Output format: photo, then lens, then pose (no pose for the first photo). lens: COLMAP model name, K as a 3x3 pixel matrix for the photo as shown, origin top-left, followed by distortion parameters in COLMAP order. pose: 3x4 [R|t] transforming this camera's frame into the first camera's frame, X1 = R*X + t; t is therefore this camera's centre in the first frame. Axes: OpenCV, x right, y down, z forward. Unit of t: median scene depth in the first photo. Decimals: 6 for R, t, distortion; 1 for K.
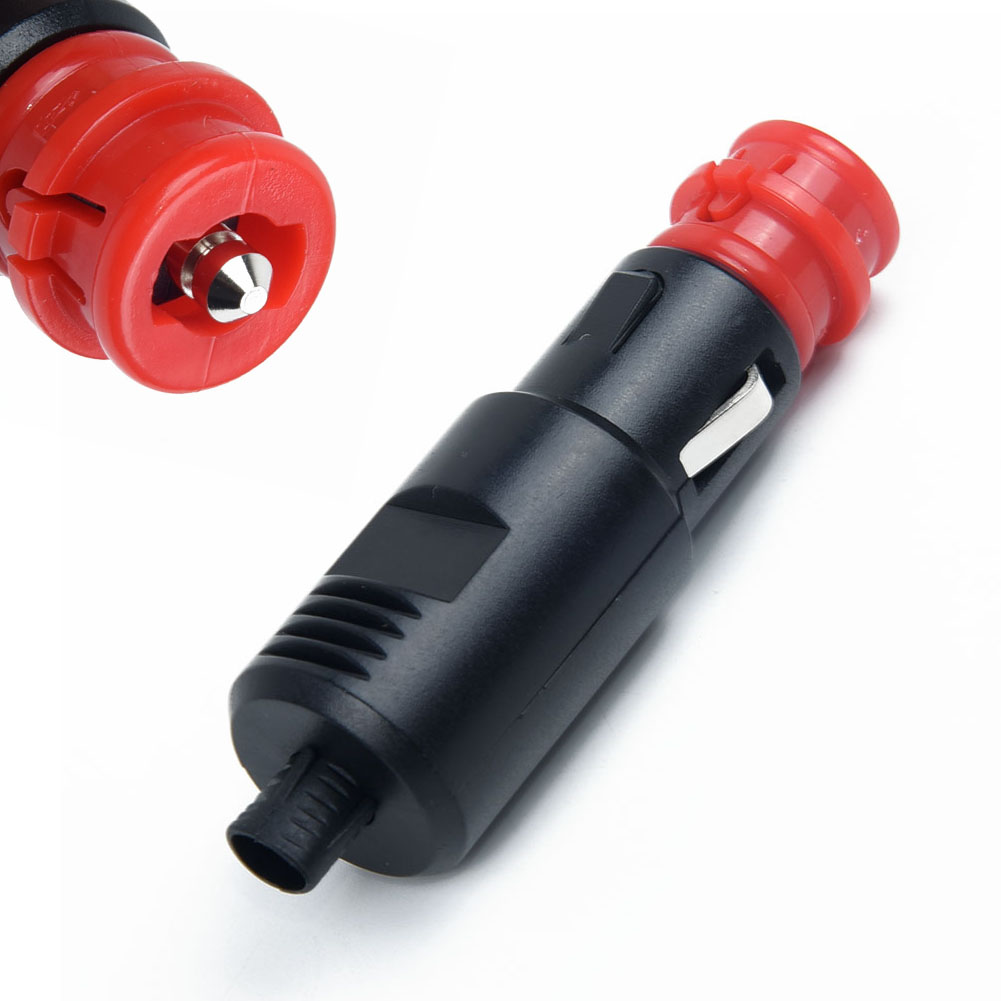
lens RADIAL K [[6588.2, 0, 500.0], [0, 6588.2, 500.5], [0, 0, 1]] dist [-0.262350, 0.000000]
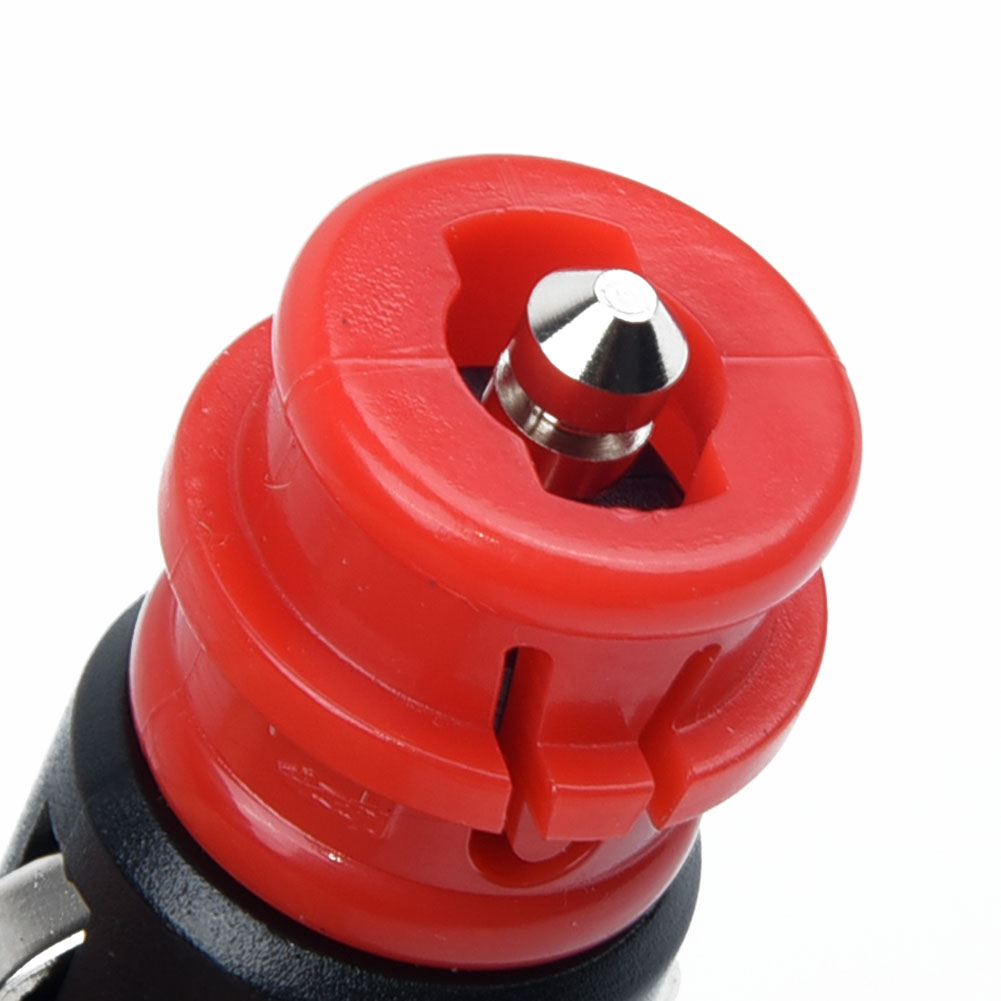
lens RADIAL K [[6588.2, 0, 500.4], [0, 6588.2, 499.6], [0, 0, 1]] dist [-0.262350, 0.000000]
pose [[-0.230386, -0.971040, -0.063280, -0.019813], [0.973021, -0.229055, -0.027639, -0.029572], [0.012344, -0.067940, 0.997613, 0.533041]]
